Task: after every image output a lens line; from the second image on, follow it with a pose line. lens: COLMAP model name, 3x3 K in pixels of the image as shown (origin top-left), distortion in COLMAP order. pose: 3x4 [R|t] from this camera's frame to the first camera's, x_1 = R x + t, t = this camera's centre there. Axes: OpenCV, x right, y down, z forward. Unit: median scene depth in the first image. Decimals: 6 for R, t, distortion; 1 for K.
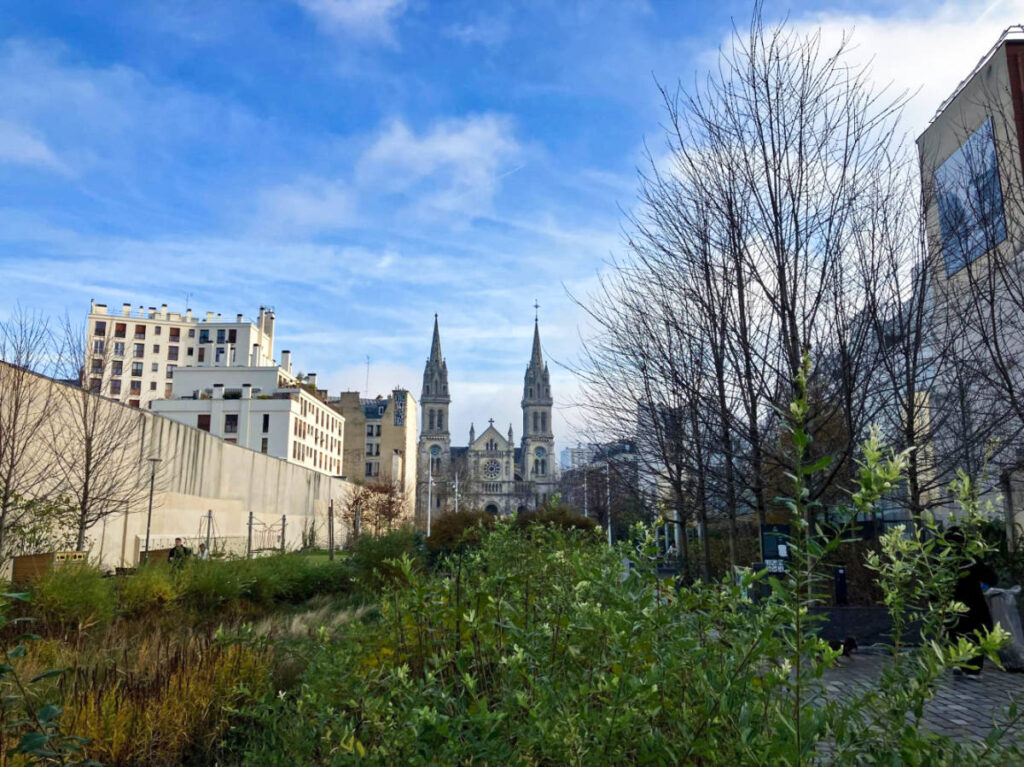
lens RADIAL K [[820.8, 0, 512.0], [0, 820.8, 383.5], [0, 0, 1]] dist [0.000127, -0.000059]
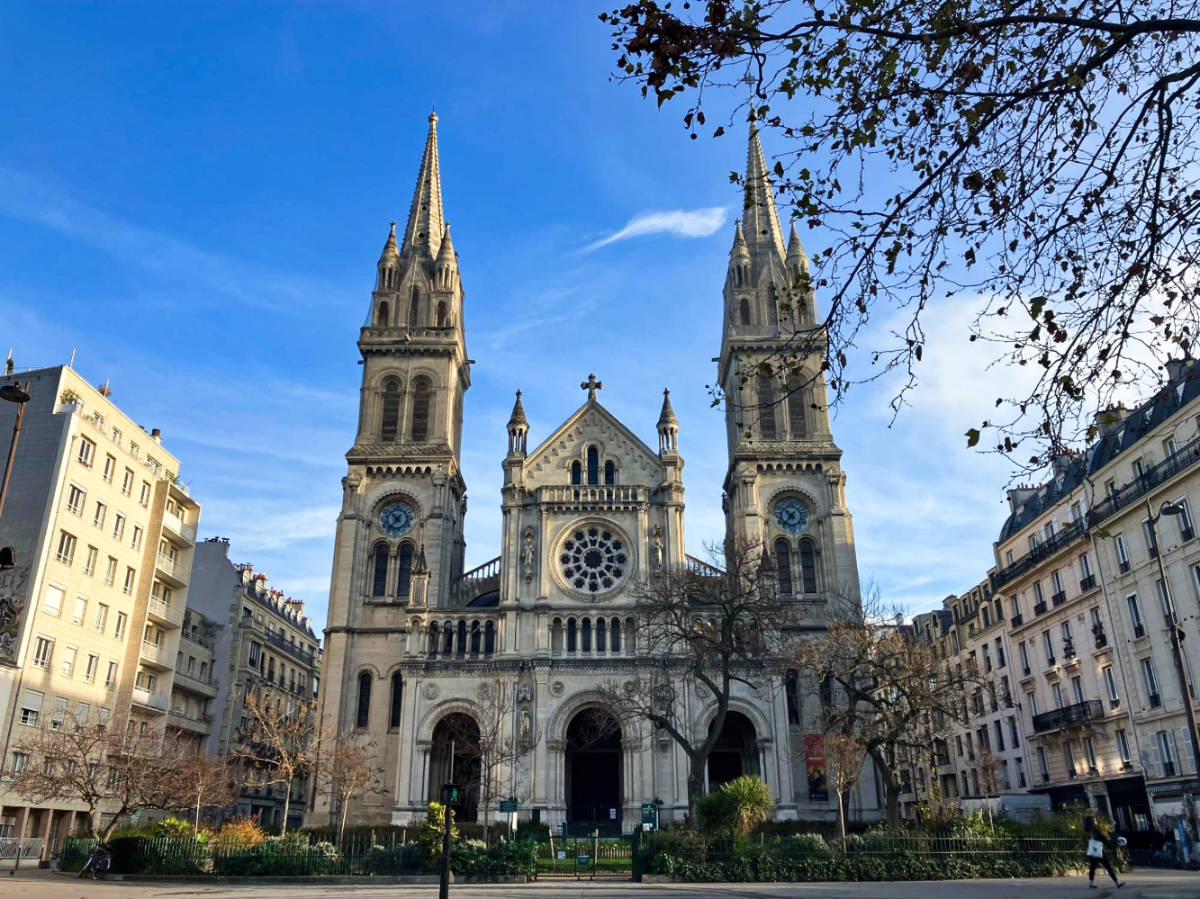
lens RADIAL K [[961.8, 0, 600.0], [0, 961.8, 449.5], [0, 0, 1]] dist [0.000127, -0.000059]
pose [[0.983593, -0.072303, -0.165278, 0.026323], [0.038244, 0.978917, -0.200648, 0.126229], [0.176300, 0.191035, 0.965621, 0.696811]]
